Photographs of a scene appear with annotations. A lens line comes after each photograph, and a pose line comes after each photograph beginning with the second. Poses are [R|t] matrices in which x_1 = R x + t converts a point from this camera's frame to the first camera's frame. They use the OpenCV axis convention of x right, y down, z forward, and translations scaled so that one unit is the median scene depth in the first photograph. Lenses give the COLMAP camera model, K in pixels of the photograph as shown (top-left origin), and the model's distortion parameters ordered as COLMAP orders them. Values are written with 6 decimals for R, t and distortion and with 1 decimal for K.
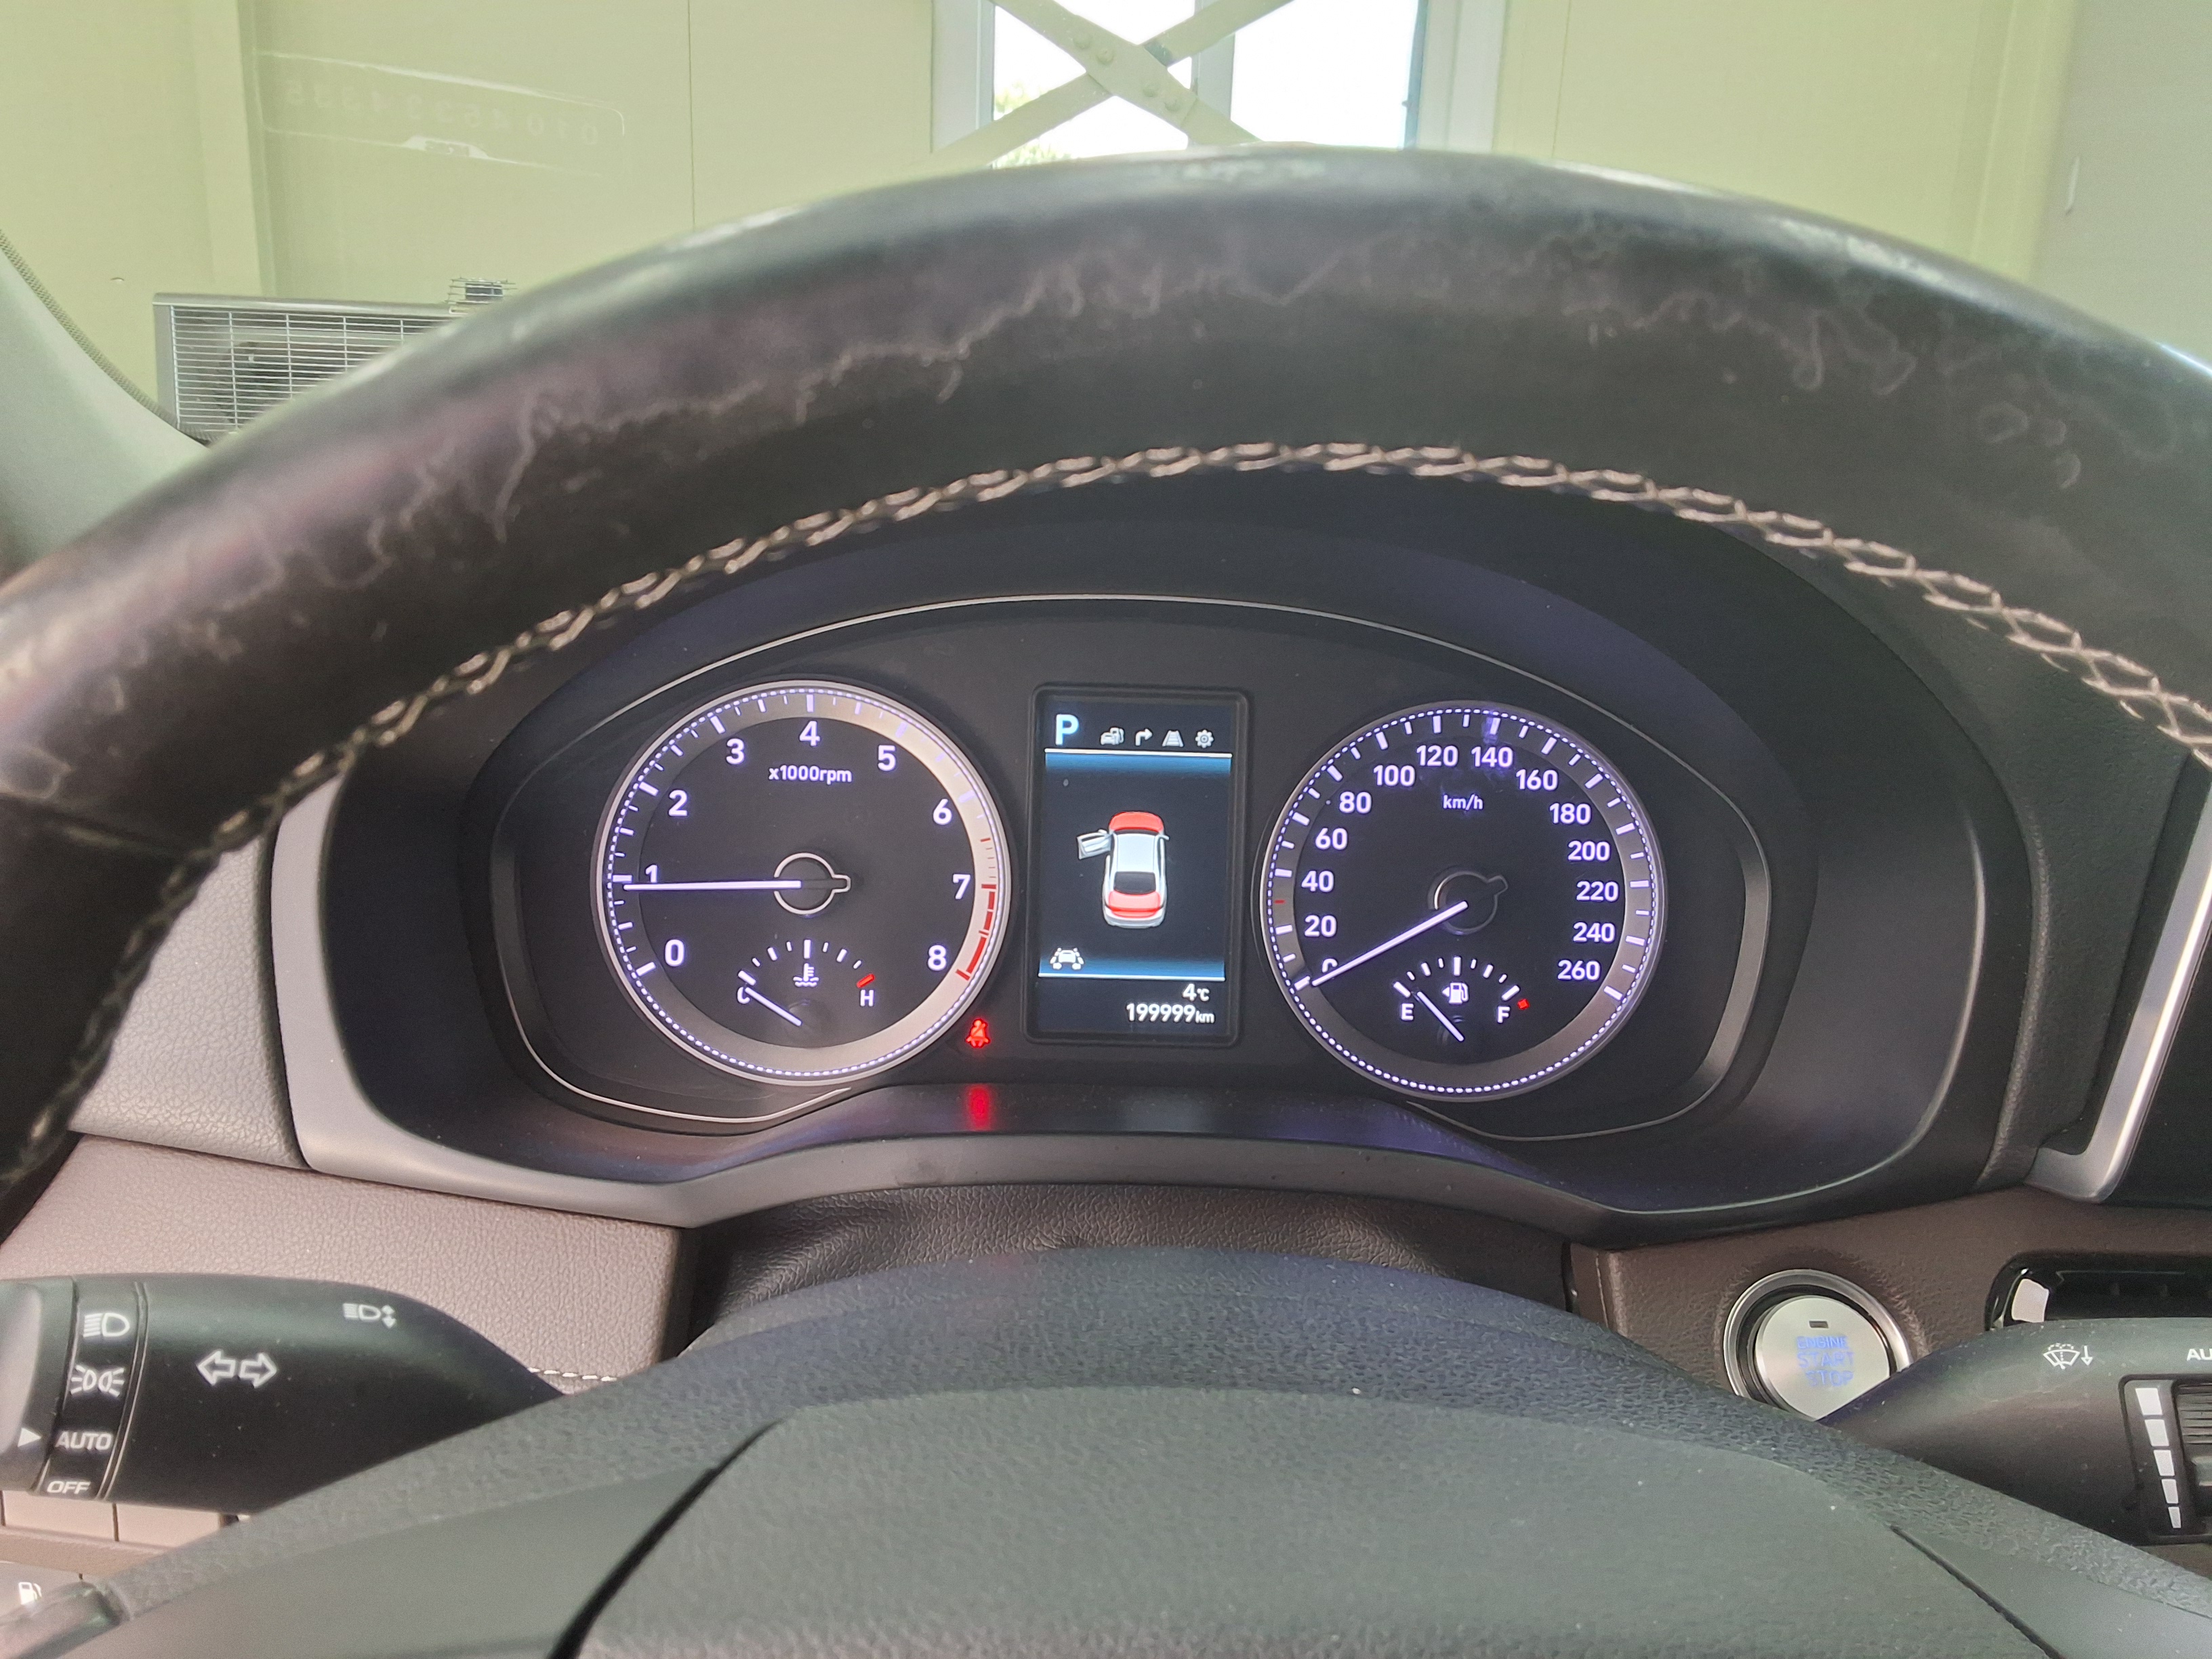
lens RADIAL K [[1767.2, 0, 1090.8], [0, 1767.2, 850.0], [0, 0, 1]] dist [0.149991, -0.238893]
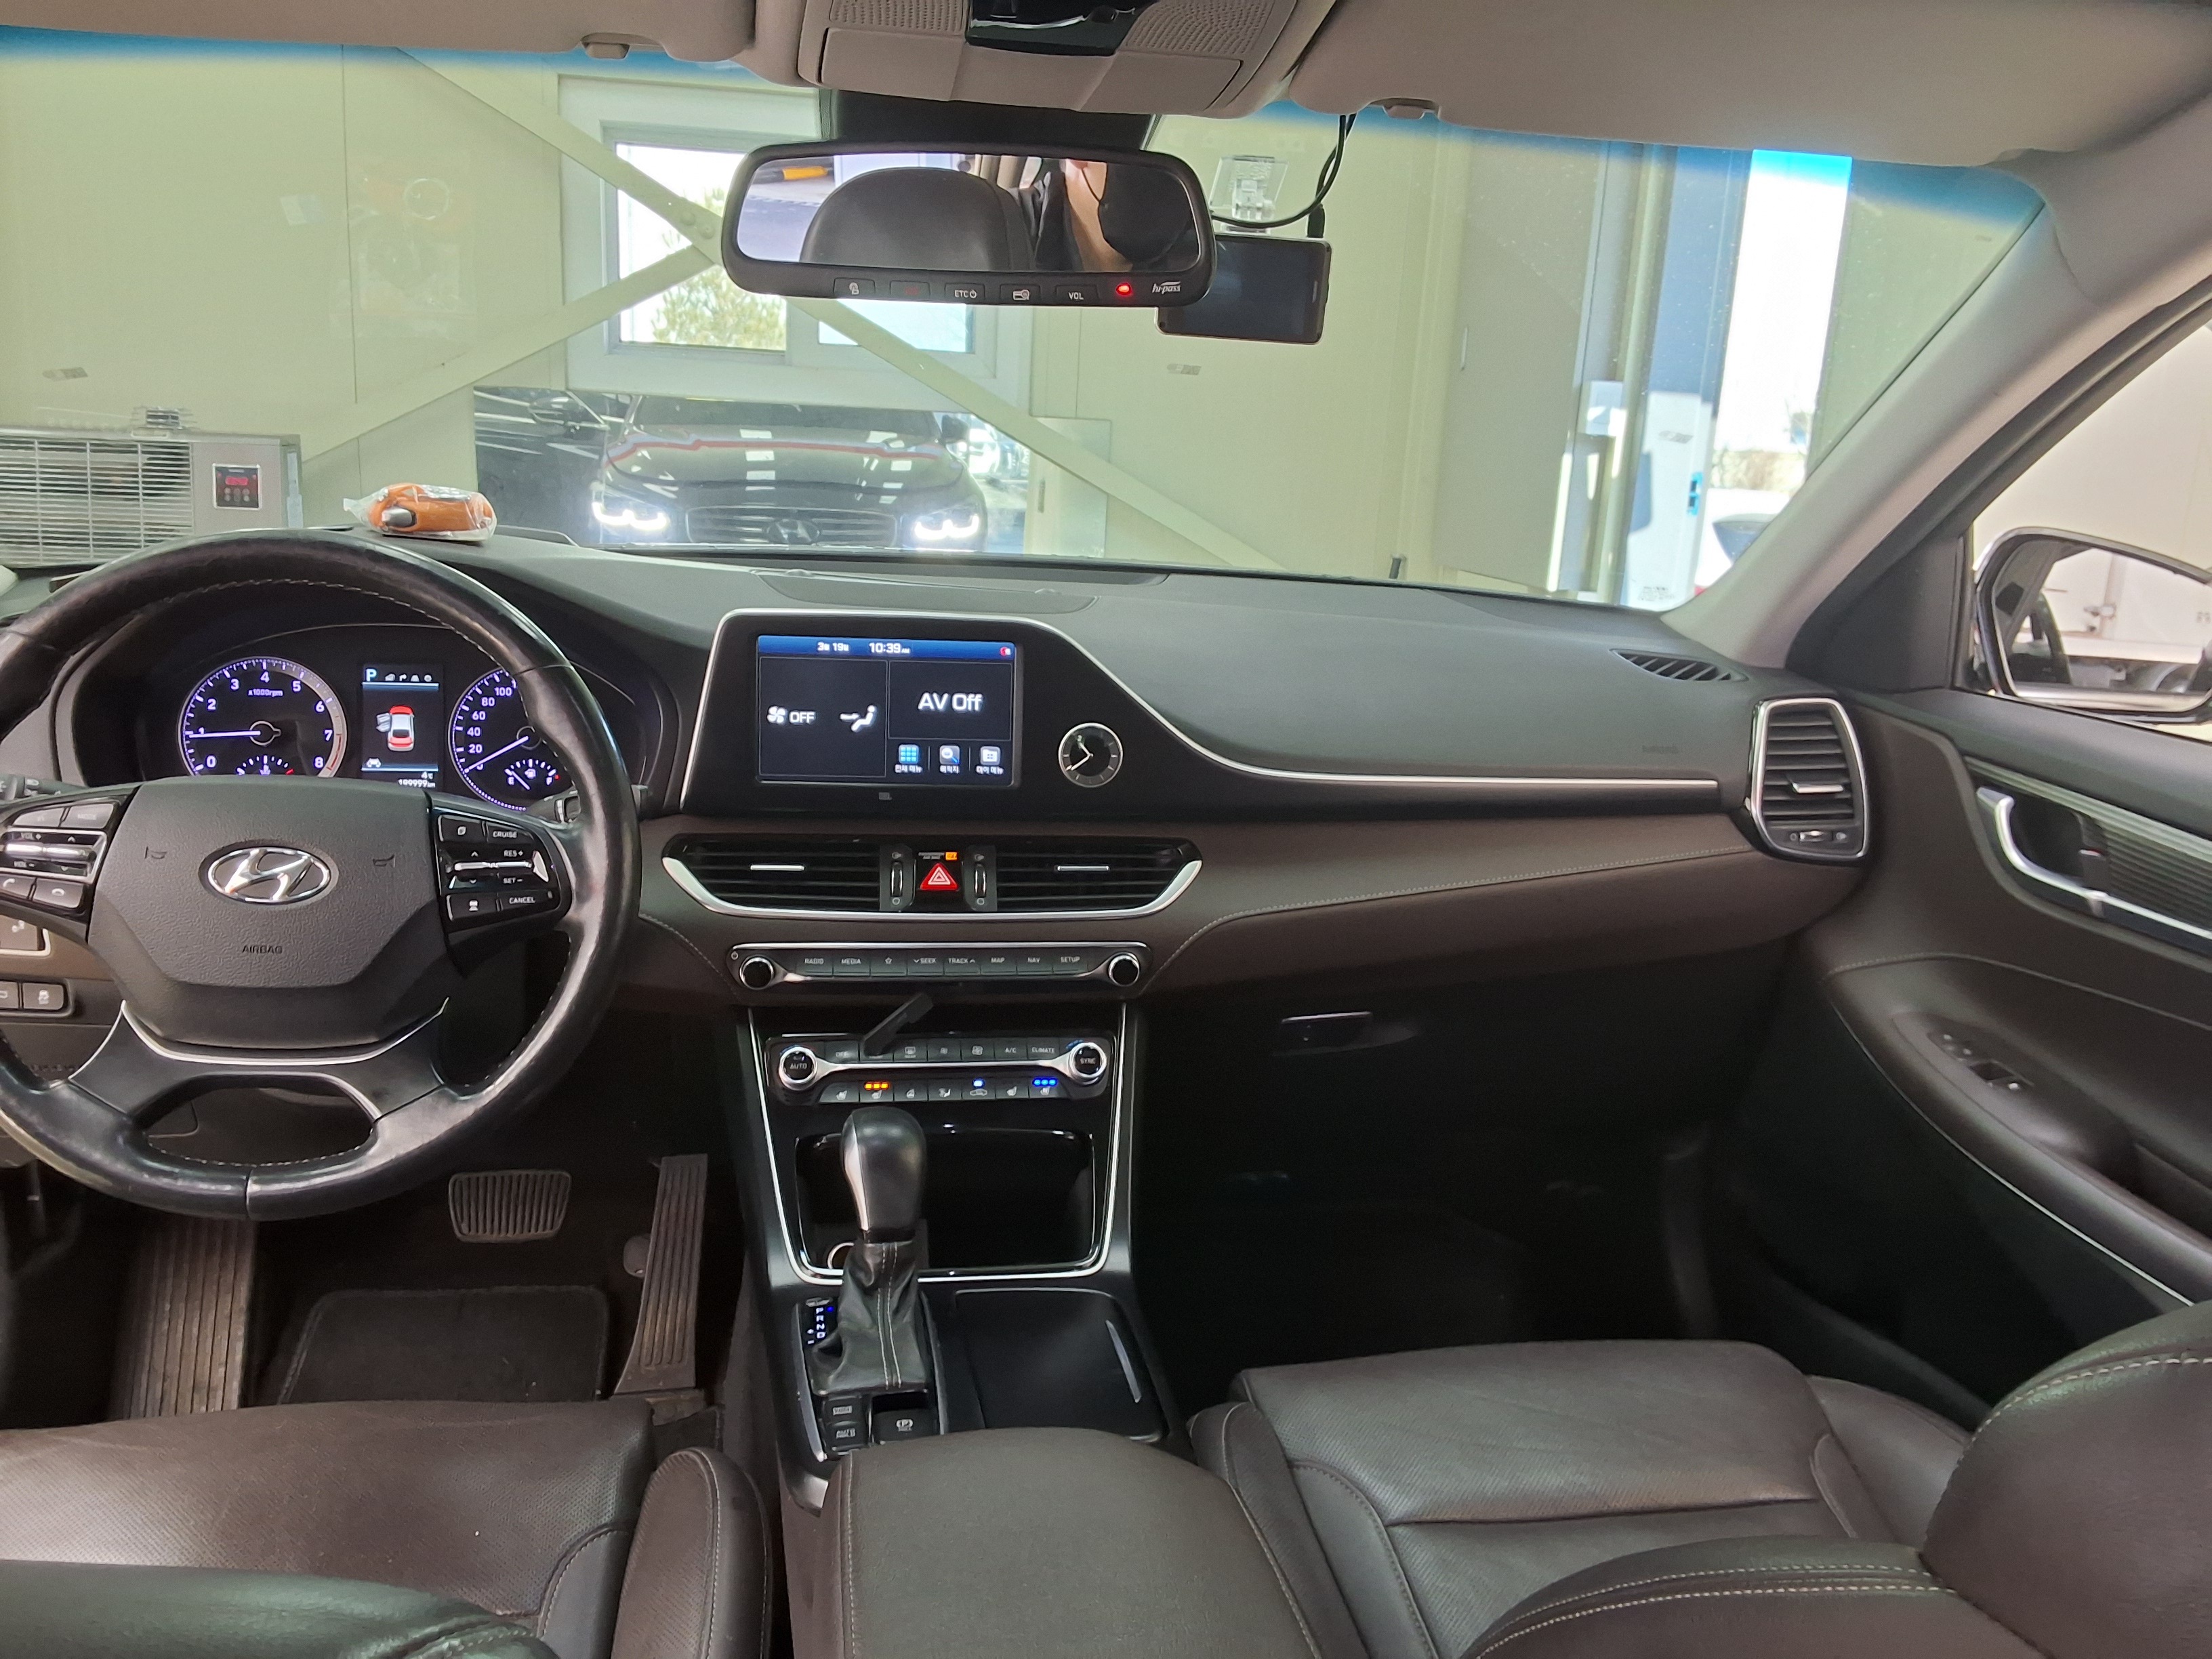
lens RADIAL K [[1767.2, 0, 1090.8], [0, 1767.2, 850.0], [0, 0, 1]] dist [0.149991, -0.238893]
pose [[0.990820, -0.026323, 0.132599, 0.679913], [0.032941, 0.998306, -0.047964, 0.352244], [-0.131111, 0.051892, 0.990009, -1.758269]]
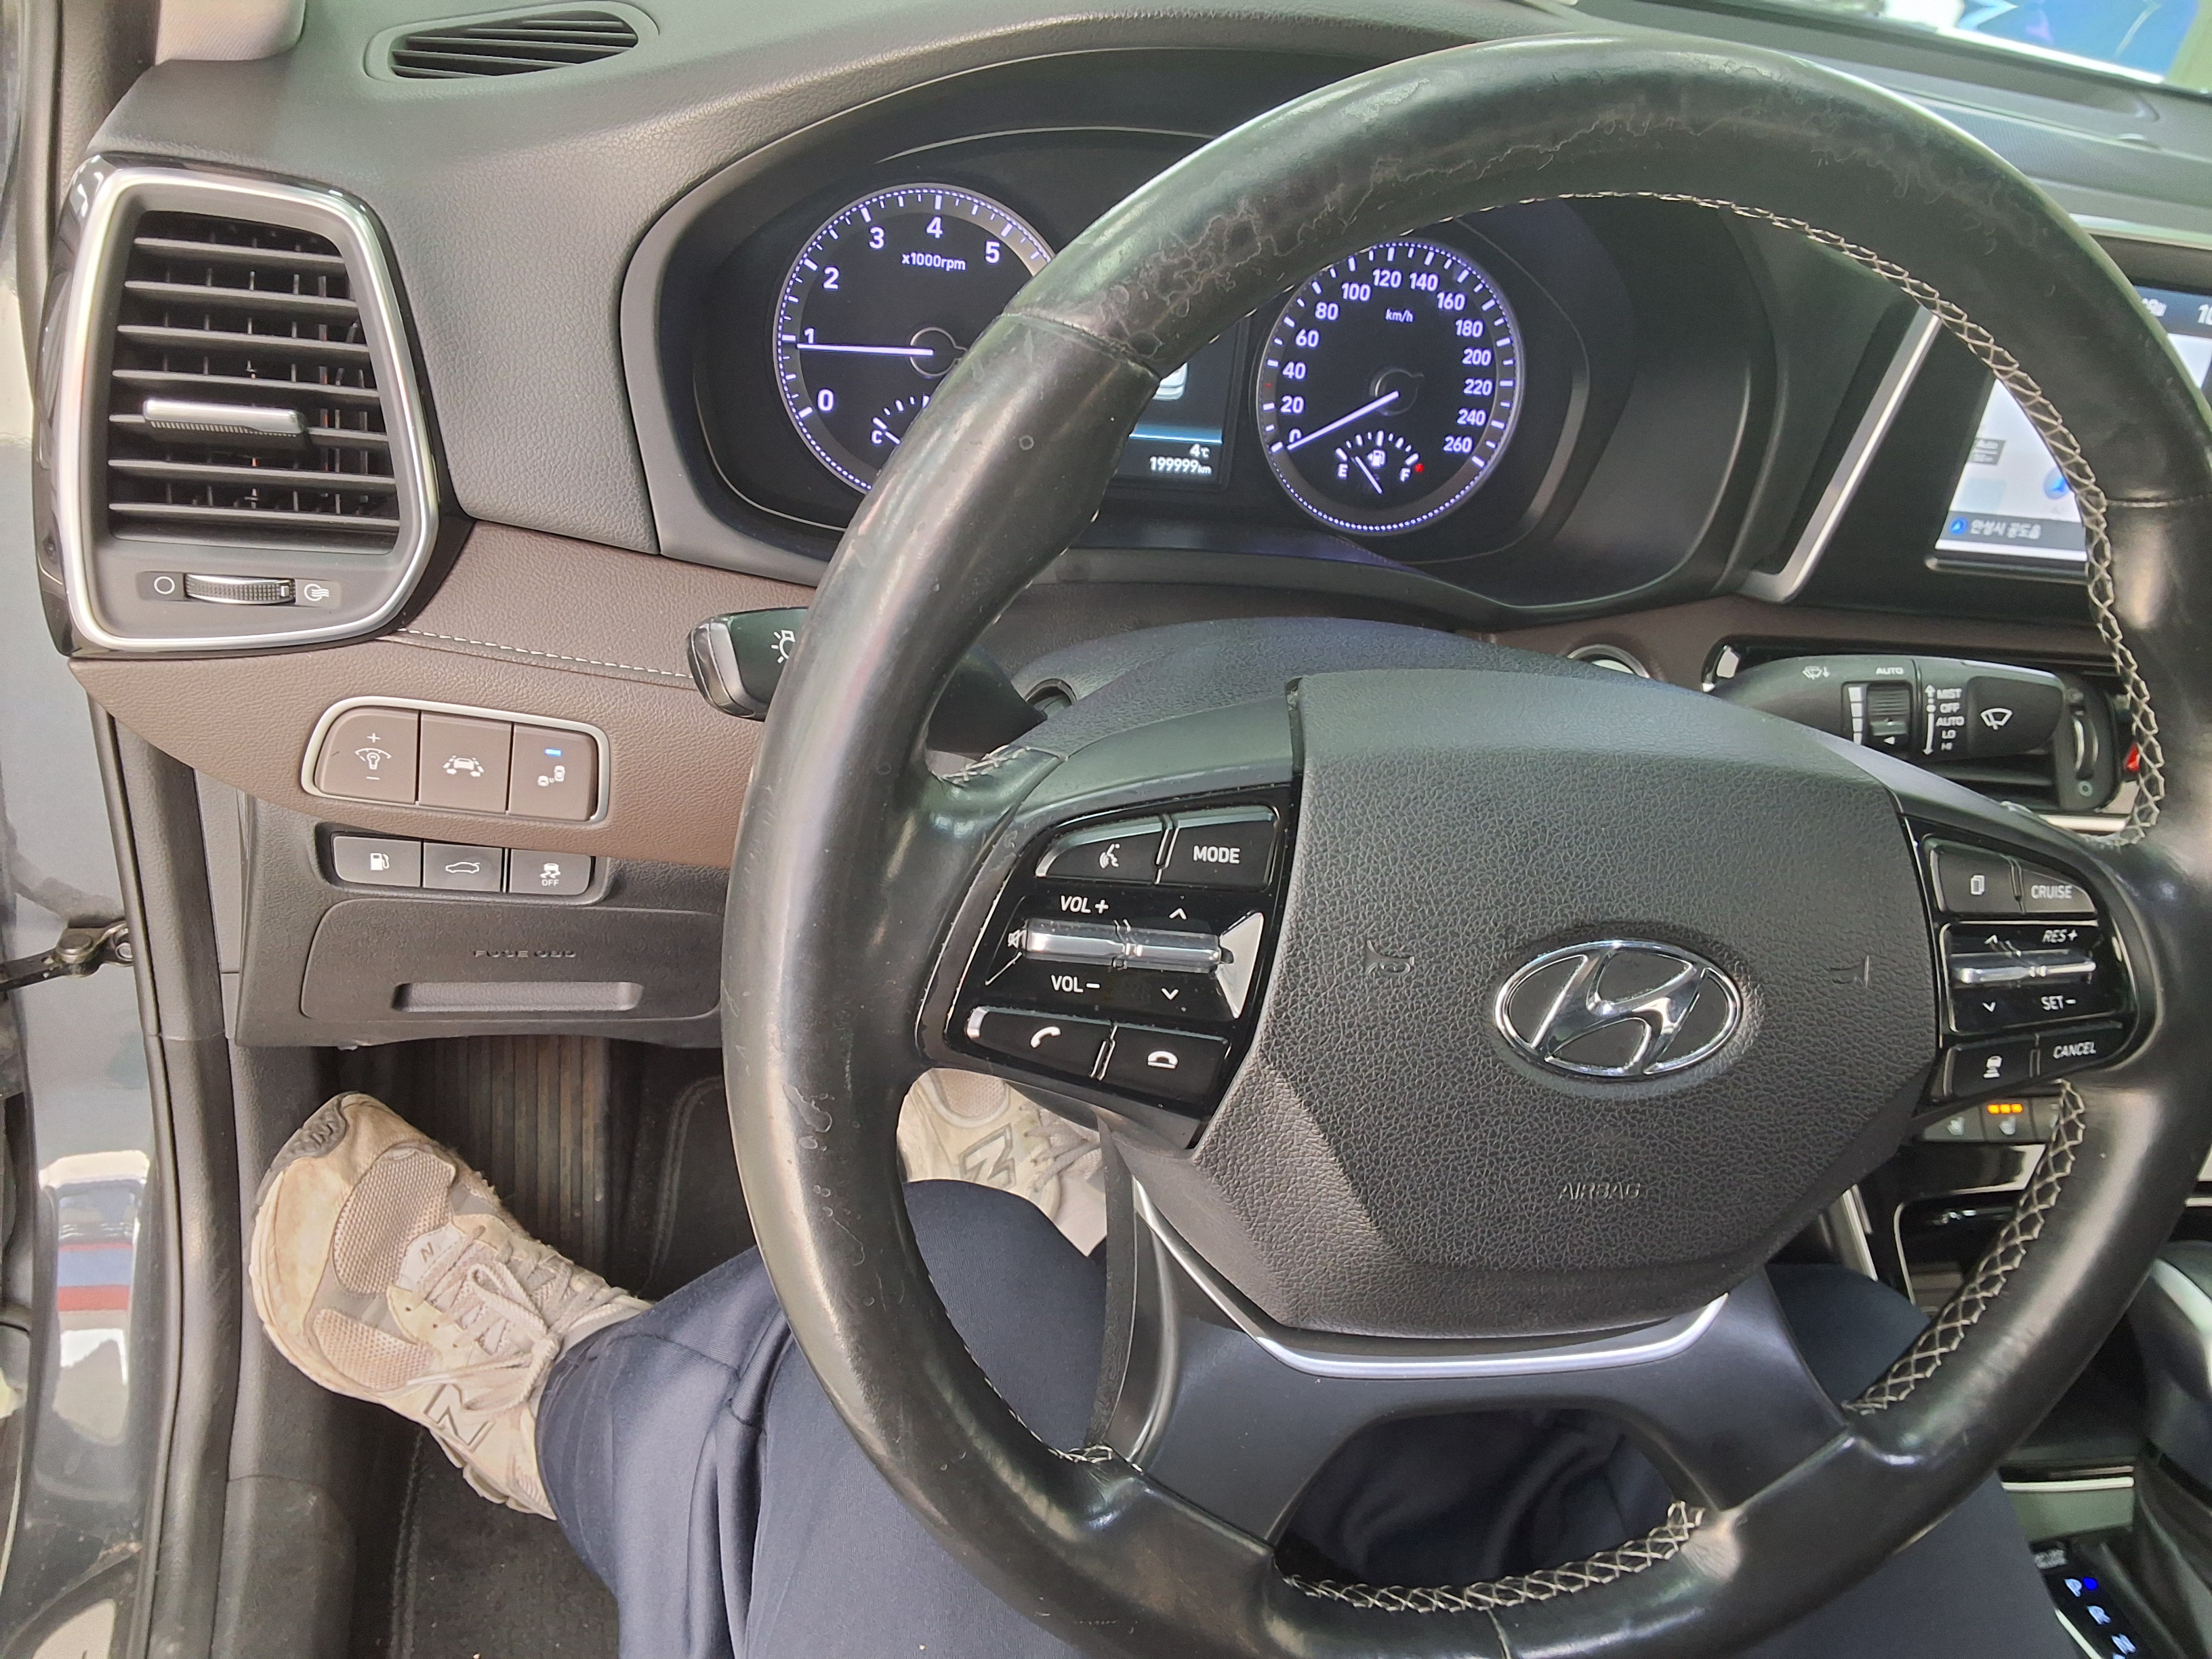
lens RADIAL K [[1767.2, 0, 1090.8], [0, 1767.2, 850.0], [0, 0, 1]] dist [0.149991, -0.238893]
pose [[0.968490, -0.011322, 0.248795, -0.370759], [-0.066143, 0.951399, 0.300773, -0.034885], [-0.240109, -0.307752, 0.920672, -0.343568]]
